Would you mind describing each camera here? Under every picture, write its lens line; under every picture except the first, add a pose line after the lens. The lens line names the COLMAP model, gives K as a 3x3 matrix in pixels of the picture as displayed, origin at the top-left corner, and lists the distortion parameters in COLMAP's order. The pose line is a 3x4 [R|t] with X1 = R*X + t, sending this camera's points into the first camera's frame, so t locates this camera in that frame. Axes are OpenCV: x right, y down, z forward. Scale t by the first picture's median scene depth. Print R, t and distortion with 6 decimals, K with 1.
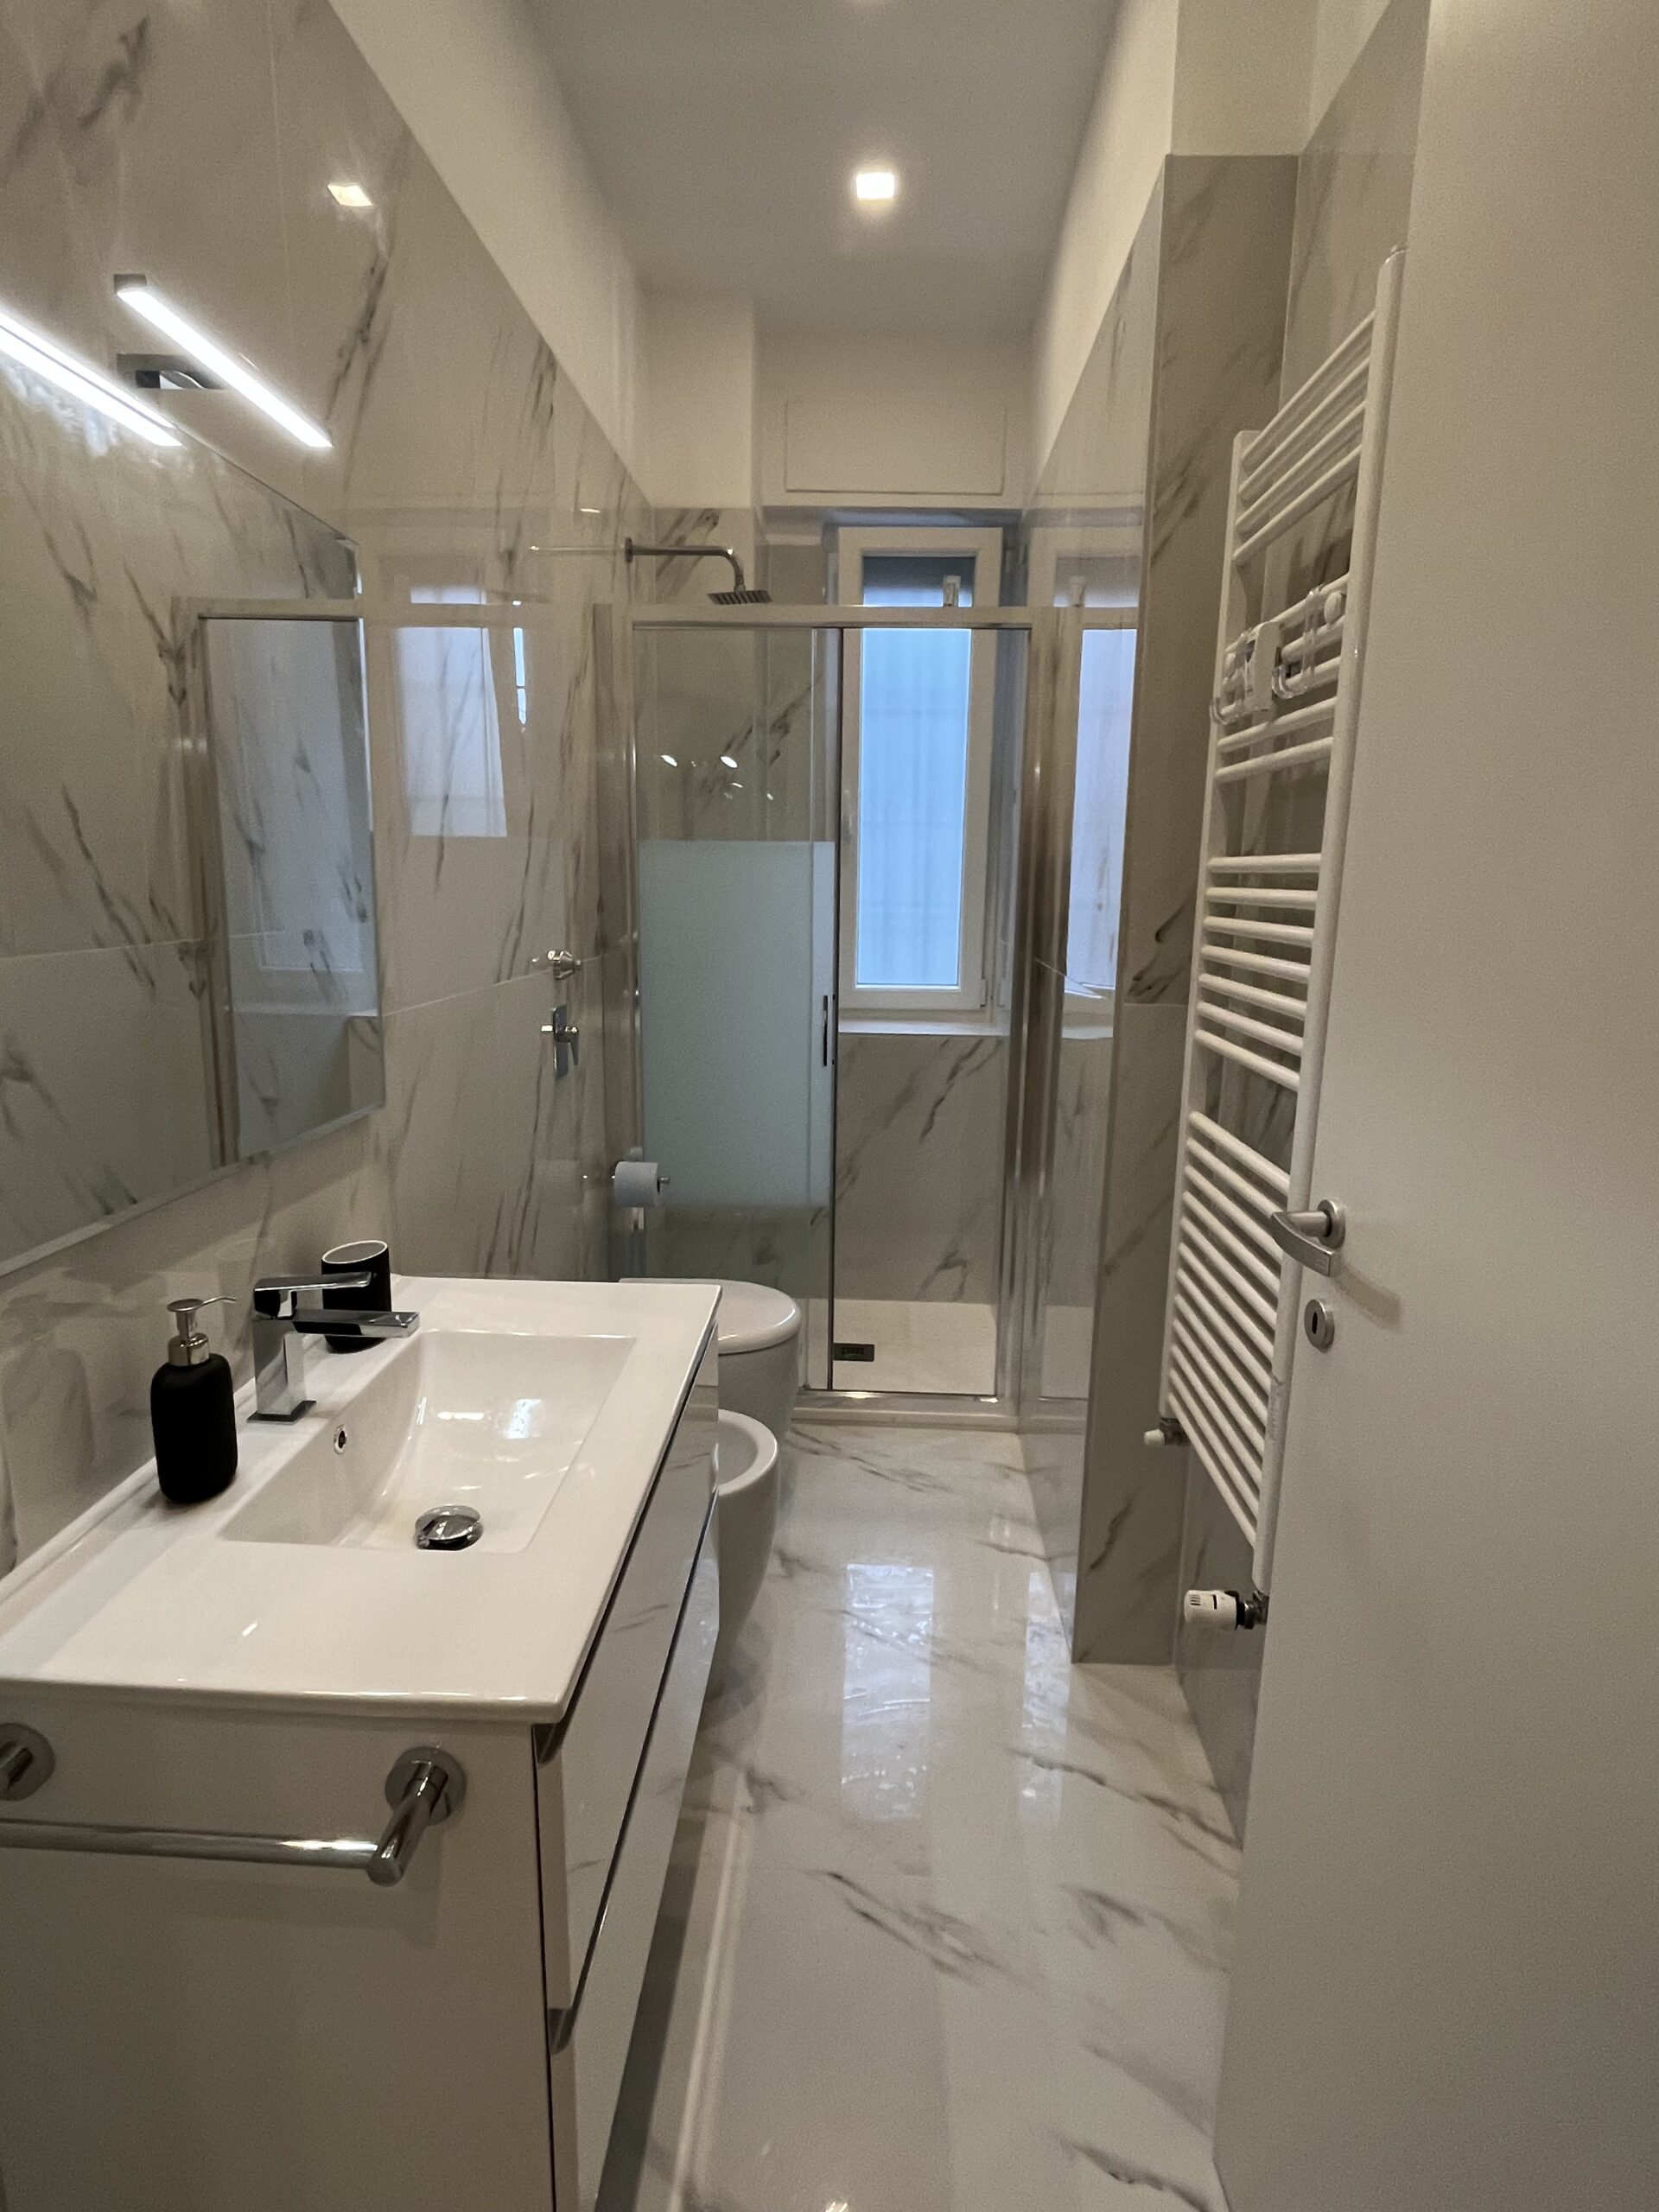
lens RADIAL K [[1143.1, 0, 825.3], [0, 1143.1, 1103.2], [0, 0, 1]] dist [-0.000856, 0.000894]
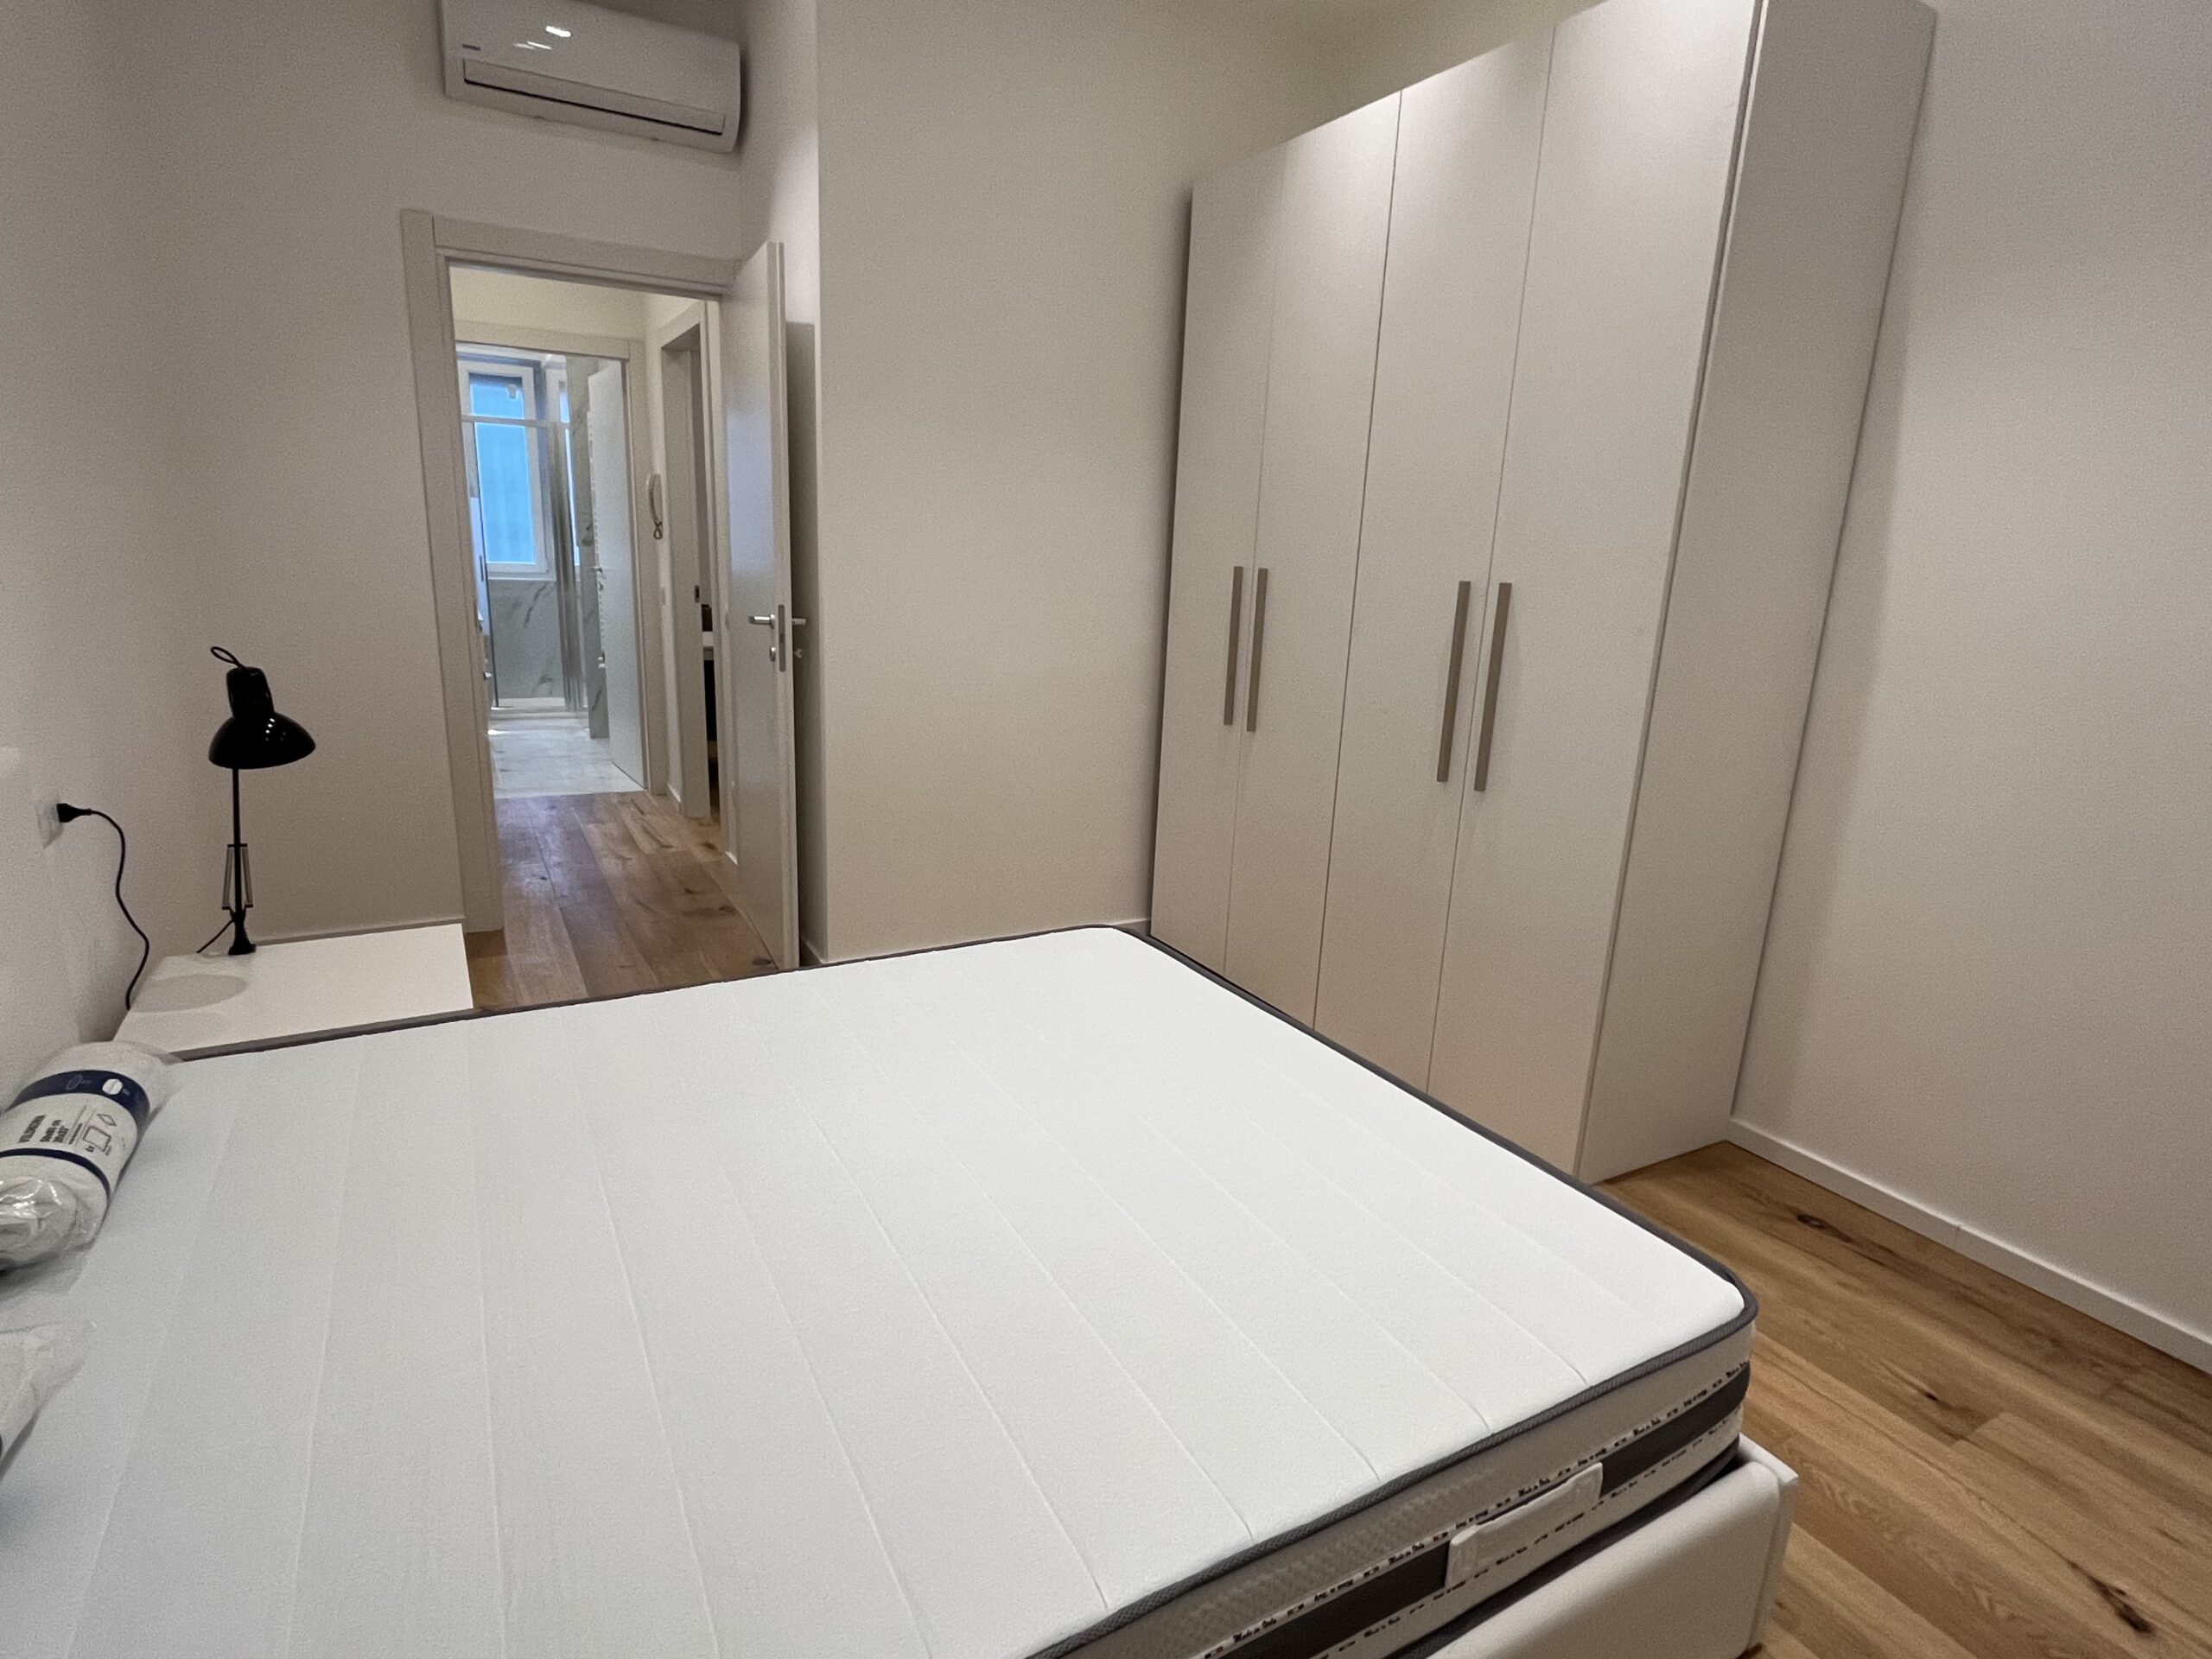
lens RADIAL K [[1143.1, 0, 1095.7], [0, 1143.1, 834.8], [0, 0, 1]] dist [-0.000856, 0.000894]
pose [[0.848355, -0.107308, 0.518439, -0.252442], [0.073687, 0.993645, 0.085088, 0.471331], [-0.524275, -0.033983, 0.850871, -2.228870]]
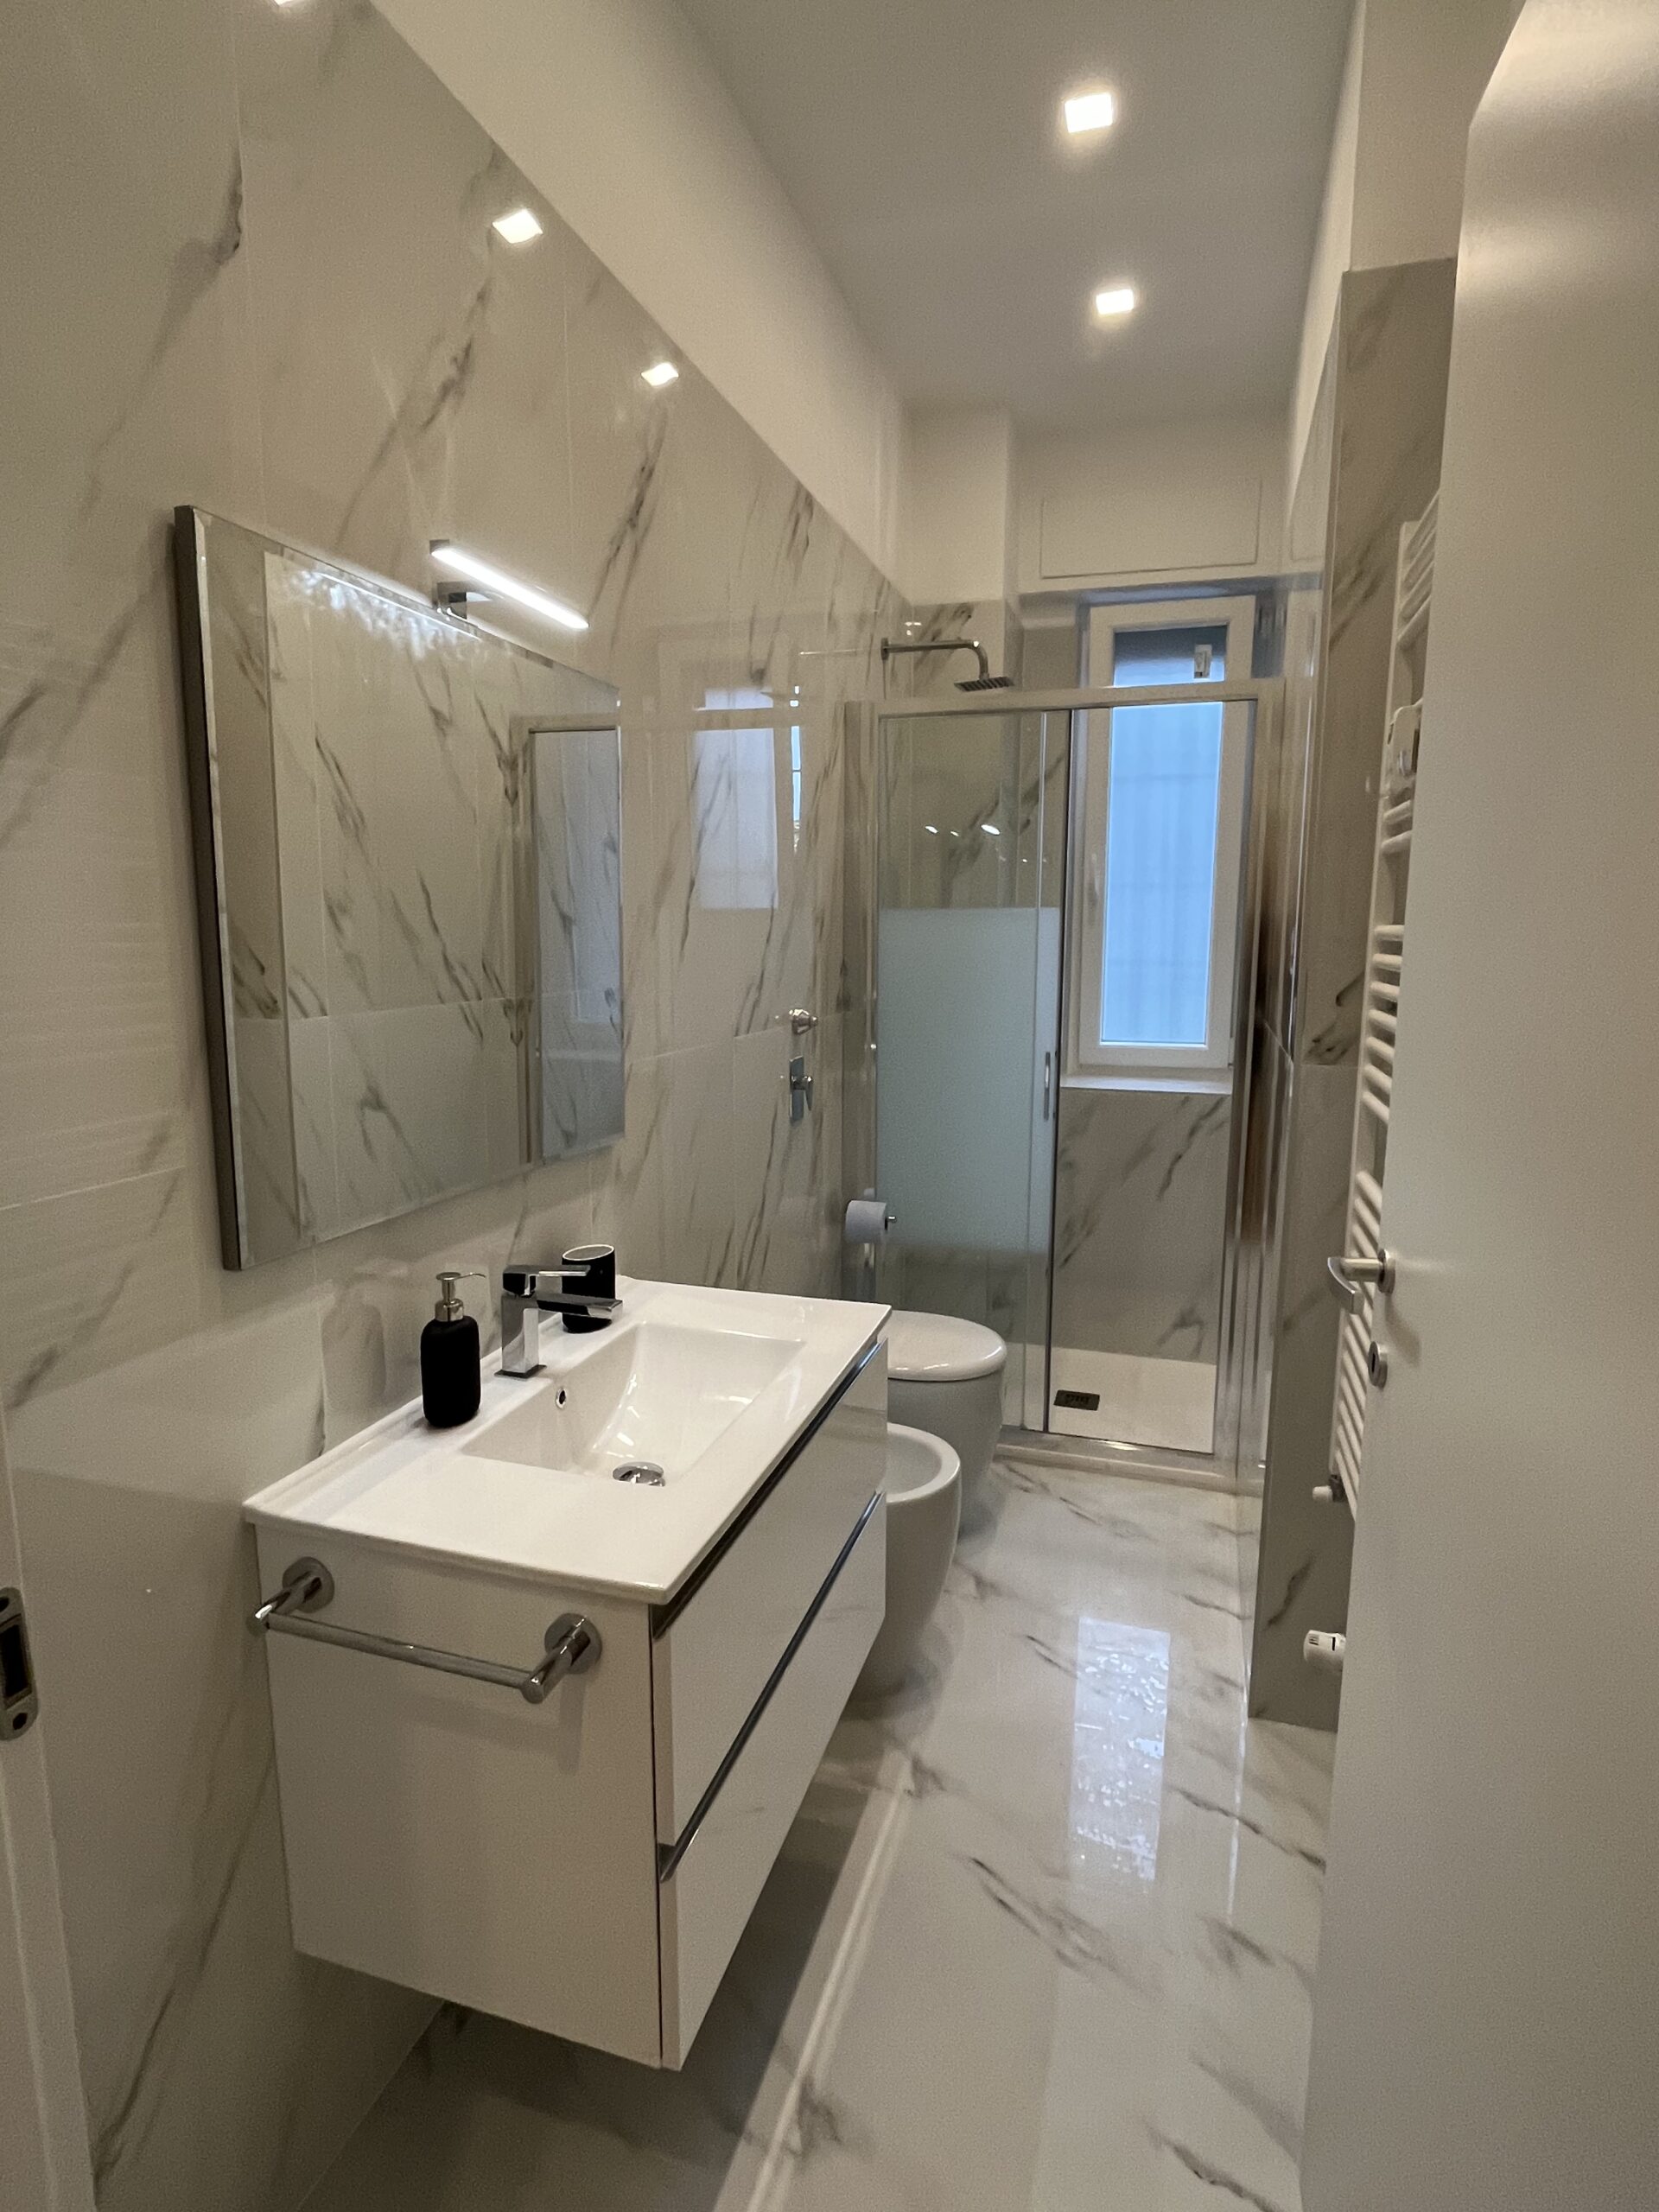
lens RADIAL K [[1143.1, 0, 828.8], [0, 1143.1, 1108.6], [0, 0, 1]] dist [-0.000856, 0.000894]
pose [[0.966561, 0.028990, -0.254794, 0.078524], [-0.039737, 0.998520, -0.037132, 0.005246], [0.253341, 0.046015, 0.966282, -0.070993]]
